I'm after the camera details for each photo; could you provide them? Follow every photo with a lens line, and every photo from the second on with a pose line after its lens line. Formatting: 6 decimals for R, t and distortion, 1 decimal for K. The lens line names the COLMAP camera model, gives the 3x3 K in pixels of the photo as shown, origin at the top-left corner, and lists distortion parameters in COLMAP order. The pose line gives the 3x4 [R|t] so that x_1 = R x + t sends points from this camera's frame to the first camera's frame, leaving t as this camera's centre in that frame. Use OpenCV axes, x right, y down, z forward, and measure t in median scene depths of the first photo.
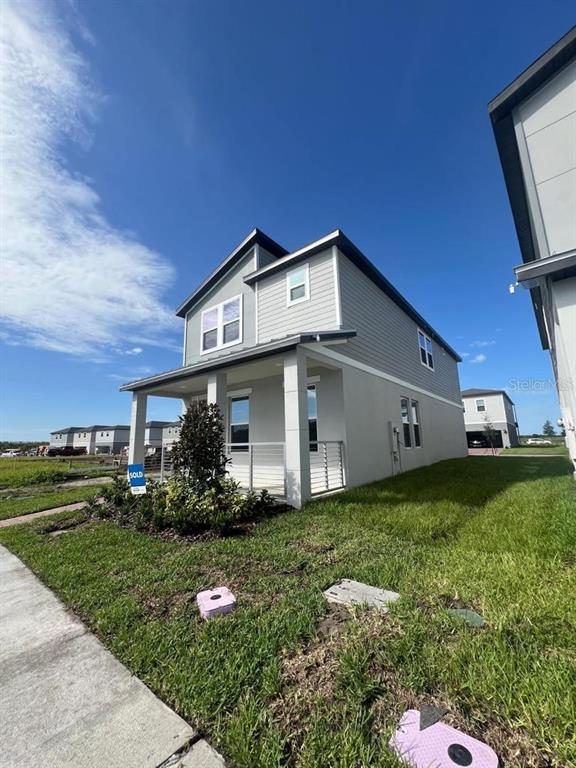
lens RADIAL K [[308.5, 0, 286.9], [0, 308.5, 384.0], [0, 0, 1]] dist [-0.005955, 0.001241]
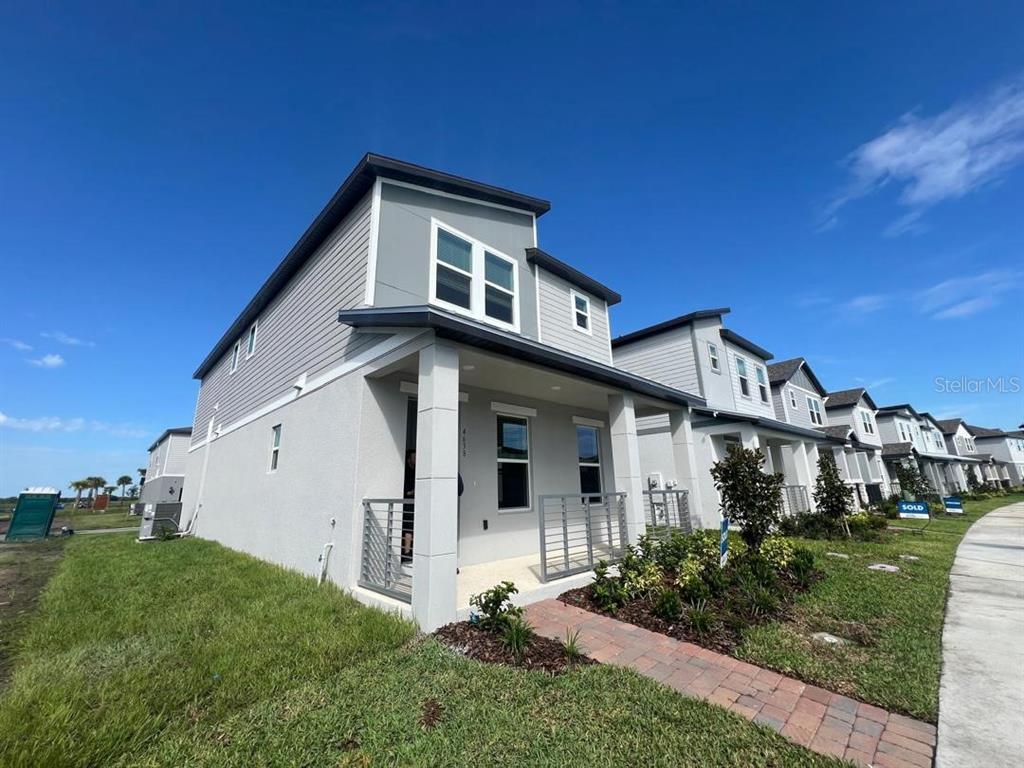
lens RADIAL K [[411.4, 0, 510.3], [0, 411.4, 379.8], [0, 0, 1]] dist [-0.005955, 0.001241]
pose [[0.127815, 0.270780, 0.954118, -0.882163], [-0.166360, 0.954232, -0.248527, 0.158623], [-0.977746, -0.126962, 0.167013, 0.811478]]
